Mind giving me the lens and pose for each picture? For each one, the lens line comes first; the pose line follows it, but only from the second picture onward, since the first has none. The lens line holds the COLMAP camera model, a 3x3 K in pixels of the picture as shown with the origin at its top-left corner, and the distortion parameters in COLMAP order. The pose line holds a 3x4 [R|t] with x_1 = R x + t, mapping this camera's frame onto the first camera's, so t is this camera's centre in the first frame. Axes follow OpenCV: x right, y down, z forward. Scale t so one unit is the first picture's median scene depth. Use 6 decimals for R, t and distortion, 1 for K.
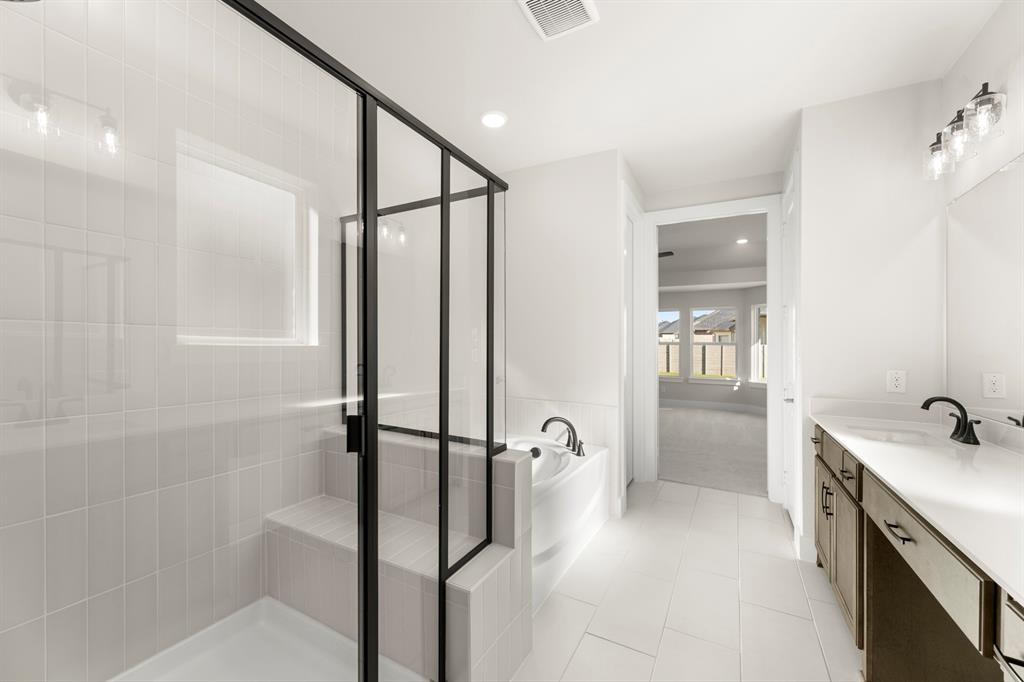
lens RADIAL K [[415.8, 0, 517.5], [0, 415.8, 337.0], [0, 0, 1]] dist [0.009396, 0.000116]
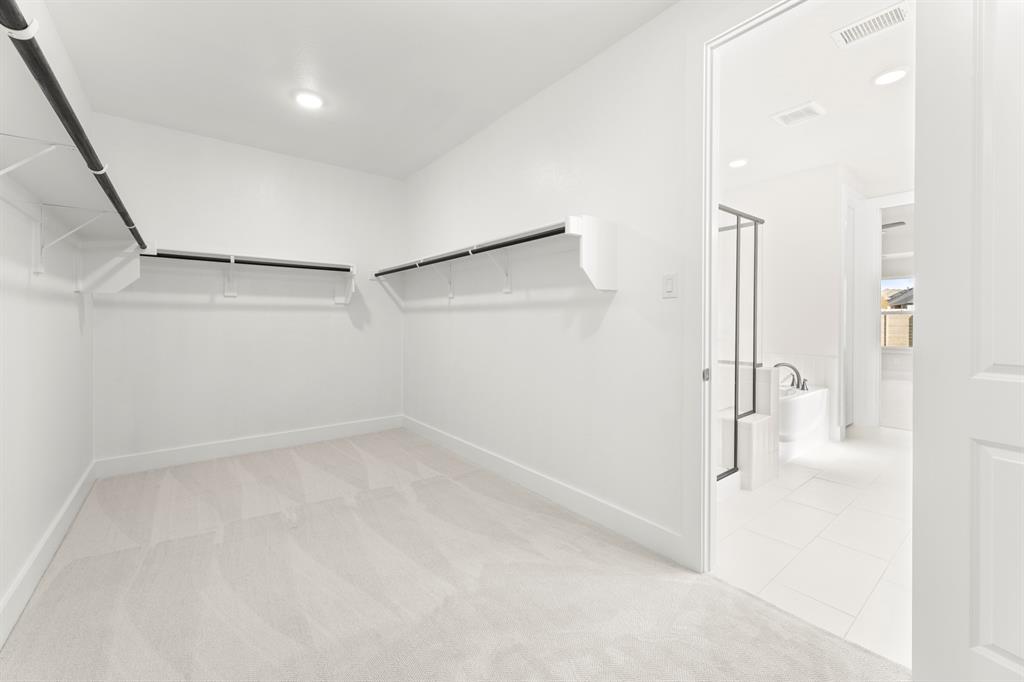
lens RADIAL K [[415.8, 0, 517.5], [0, 415.8, 337.0], [0, 0, 1]] dist [0.009396, 0.000116]
pose [[0.916377, -0.006741, -0.400261, -0.162840], [0.026533, 0.998682, 0.043927, 0.019729], [0.399437, -0.050874, 0.915348, -0.634008]]
